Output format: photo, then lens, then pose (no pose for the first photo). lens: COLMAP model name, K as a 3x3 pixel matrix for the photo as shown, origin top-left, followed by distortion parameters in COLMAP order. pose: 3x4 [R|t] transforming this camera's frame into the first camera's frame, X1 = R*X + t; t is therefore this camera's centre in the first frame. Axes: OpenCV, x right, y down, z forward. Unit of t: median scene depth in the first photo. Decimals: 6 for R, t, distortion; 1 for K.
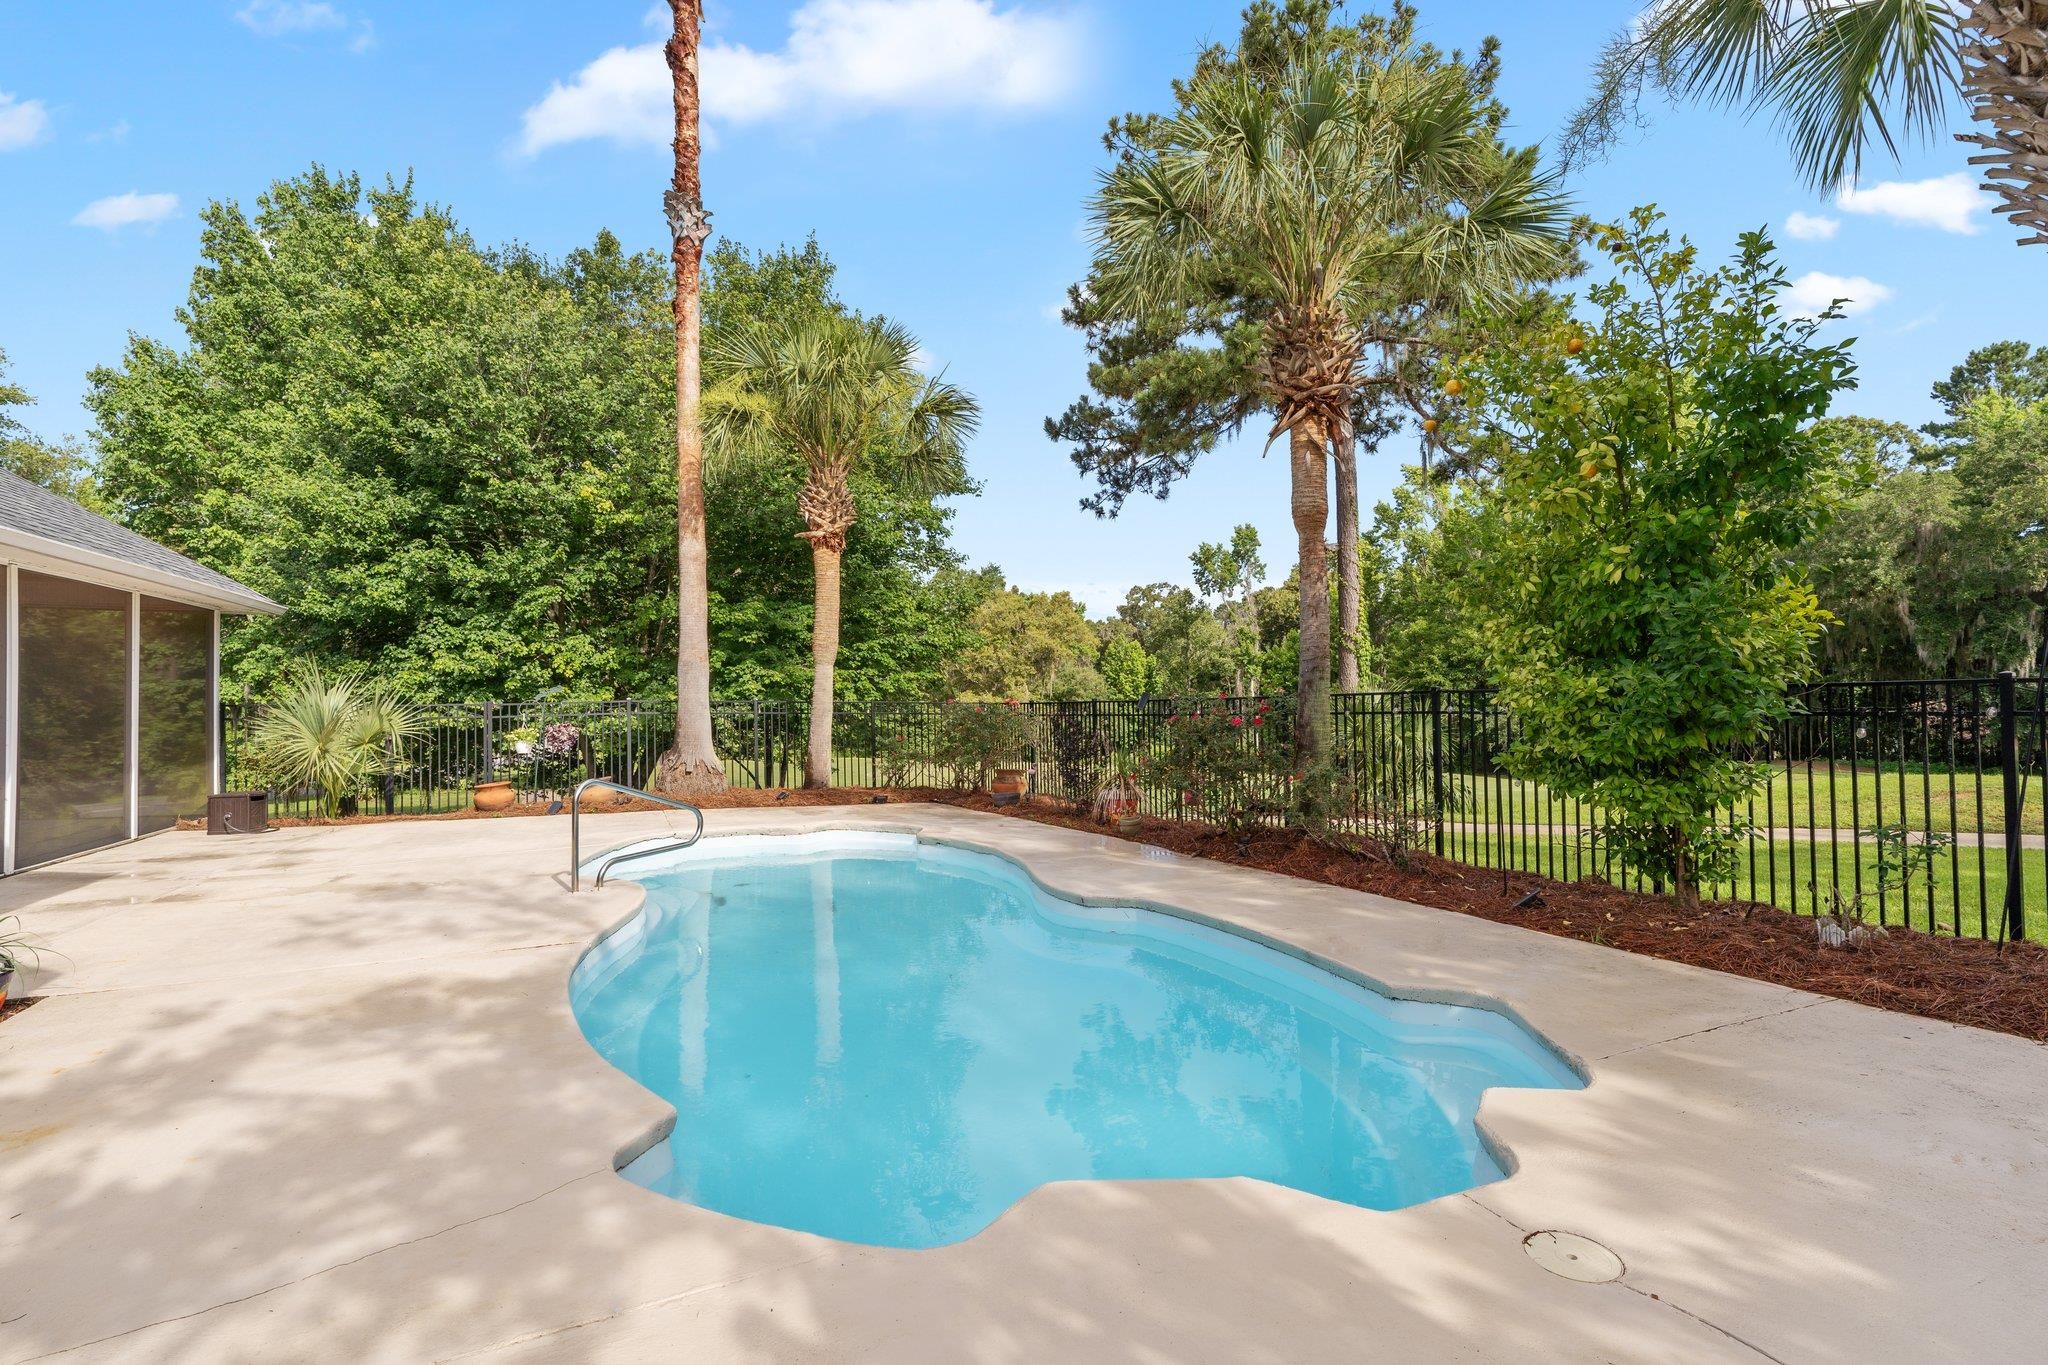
lens RADIAL K [[1048.1, 0, 1020.1], [0, 1048.1, 683.0], [0, 0, 1]] dist [0.000996, 0.000023]
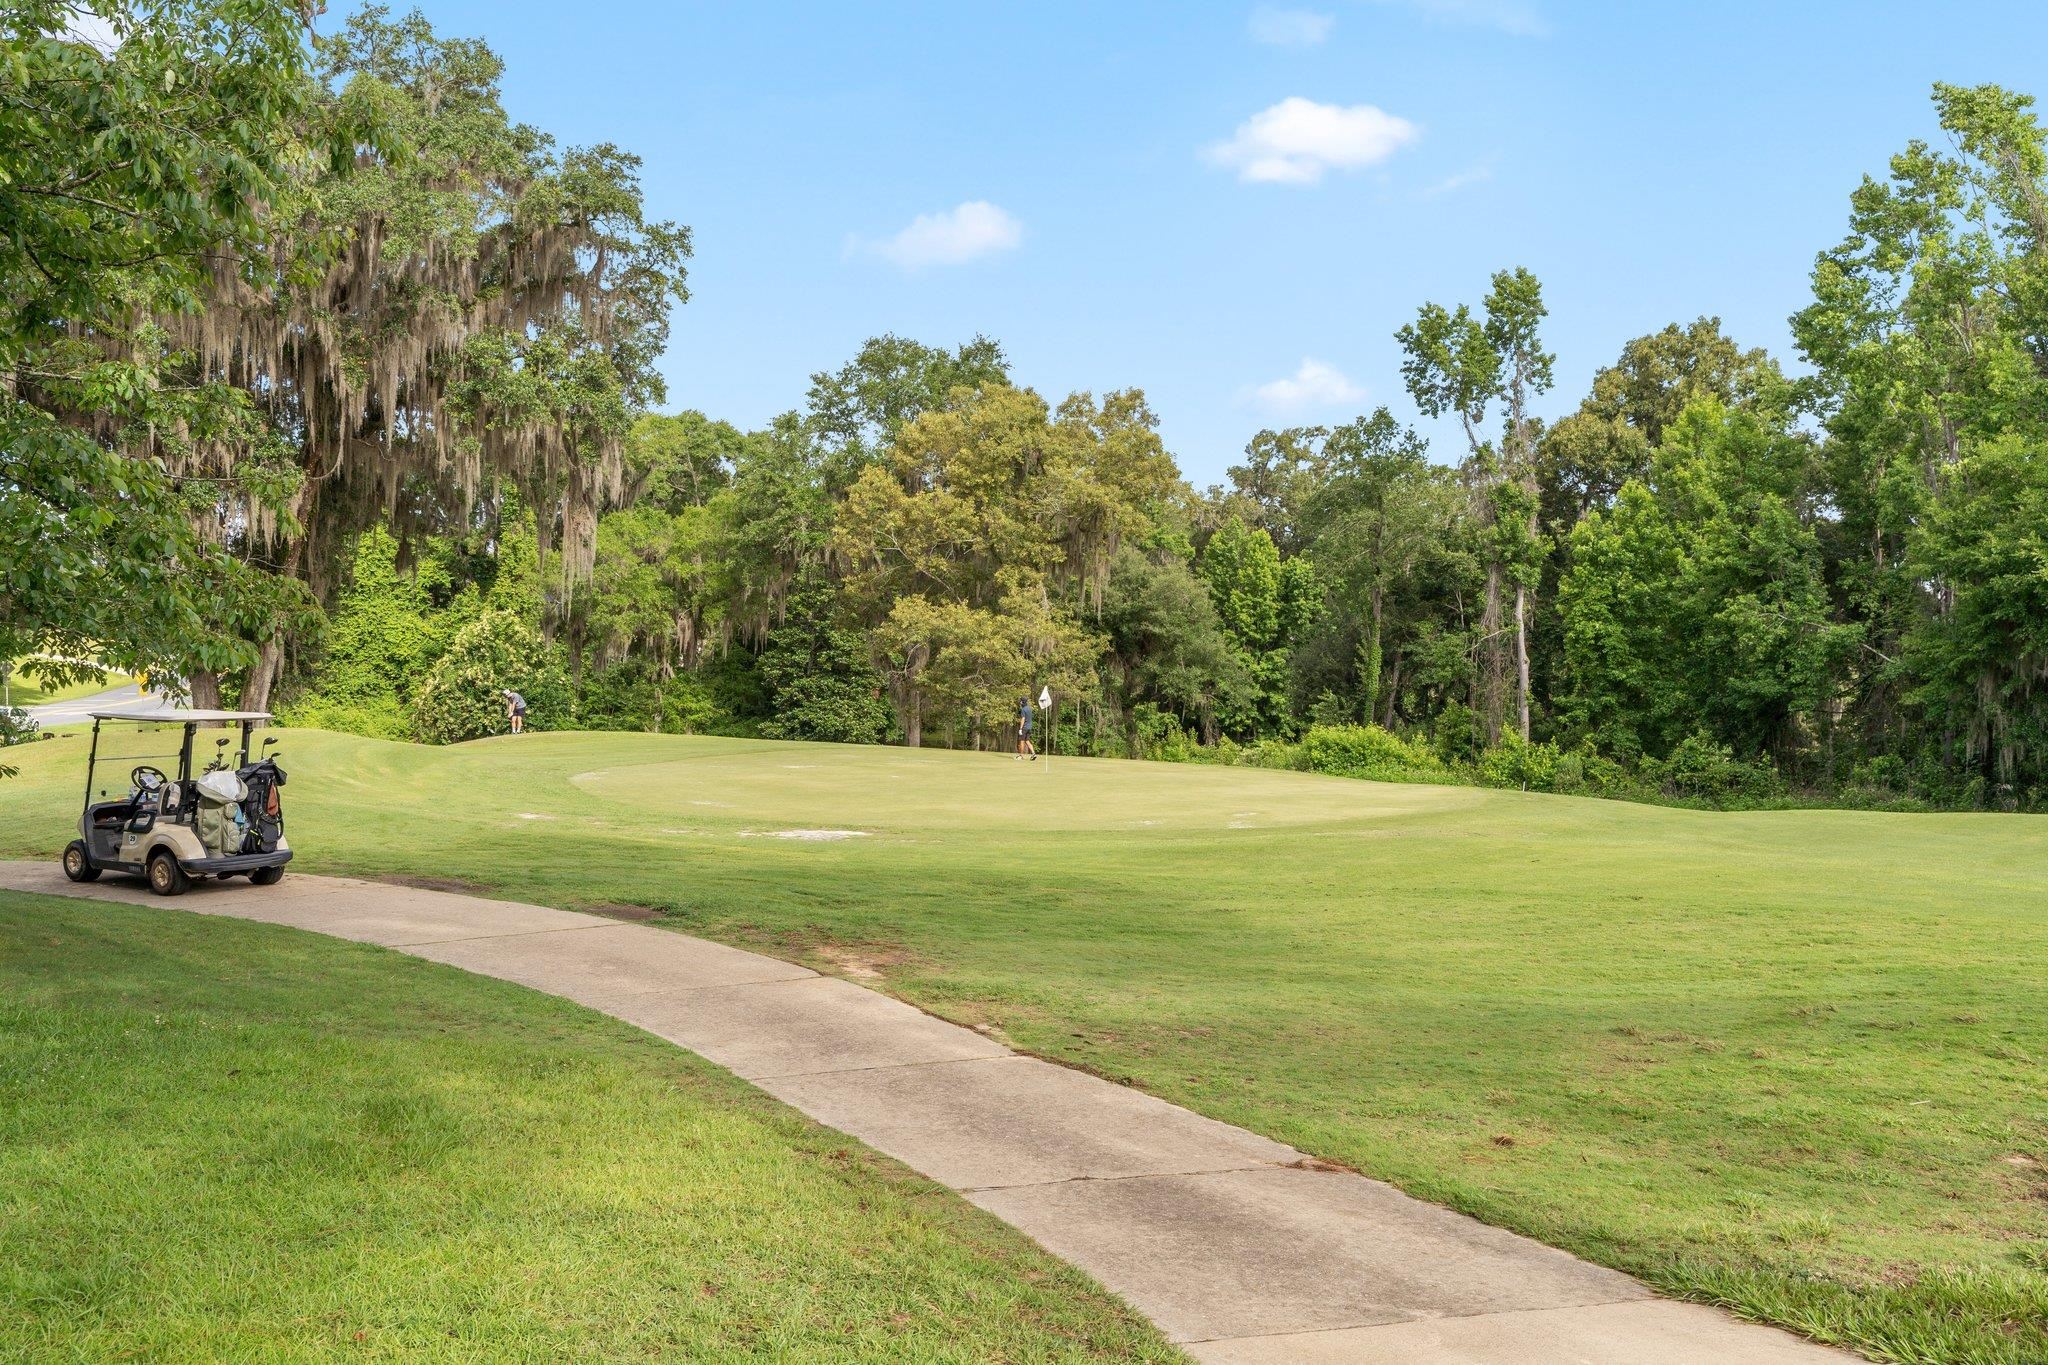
lens RADIAL K [[1653.7, 0, 1025.4], [0, 1653.7, 682.6], [0, 0, 1]] dist [-0.003488, -0.002179]
pose [[0.999492, 0.027267, -0.016478, 0.009471], [-0.026703, 0.999083, 0.033476, 0.017304], [0.017375, -0.033019, 0.999304, 0.238153]]
